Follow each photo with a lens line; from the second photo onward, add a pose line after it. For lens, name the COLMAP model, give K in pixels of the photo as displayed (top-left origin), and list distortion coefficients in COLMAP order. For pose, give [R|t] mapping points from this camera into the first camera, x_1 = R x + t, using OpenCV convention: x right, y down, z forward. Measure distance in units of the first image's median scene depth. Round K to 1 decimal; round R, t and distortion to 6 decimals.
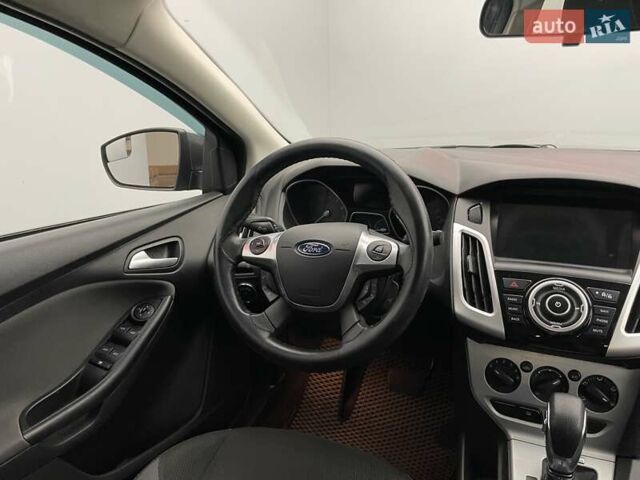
lens RADIAL K [[487.6, 0, 322.7], [0, 487.6, 238.3], [0, 0, 1]] dist [0.064688, -0.075484]
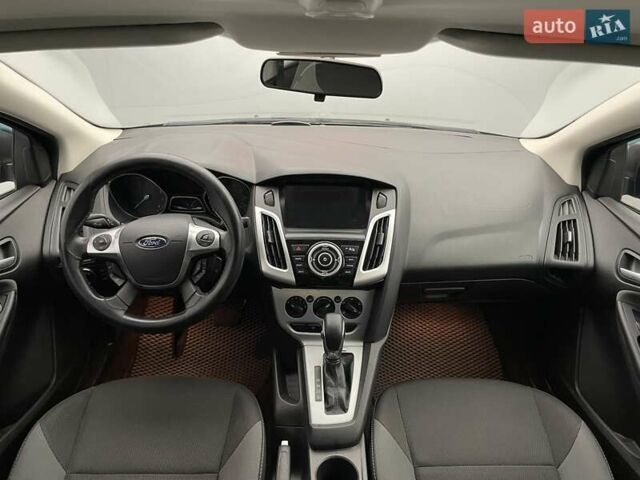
lens RADIAL K [[487.6, 0, 325.1], [0, 487.6, 240.5], [0, 0, 1]] dist [0.064688, -0.075484]
pose [[0.909006, -0.137088, 0.393593, -0.114414], [0.068230, 0.980564, 0.183951, -0.190106], [-0.411160, -0.140358, 0.900692, -0.353930]]
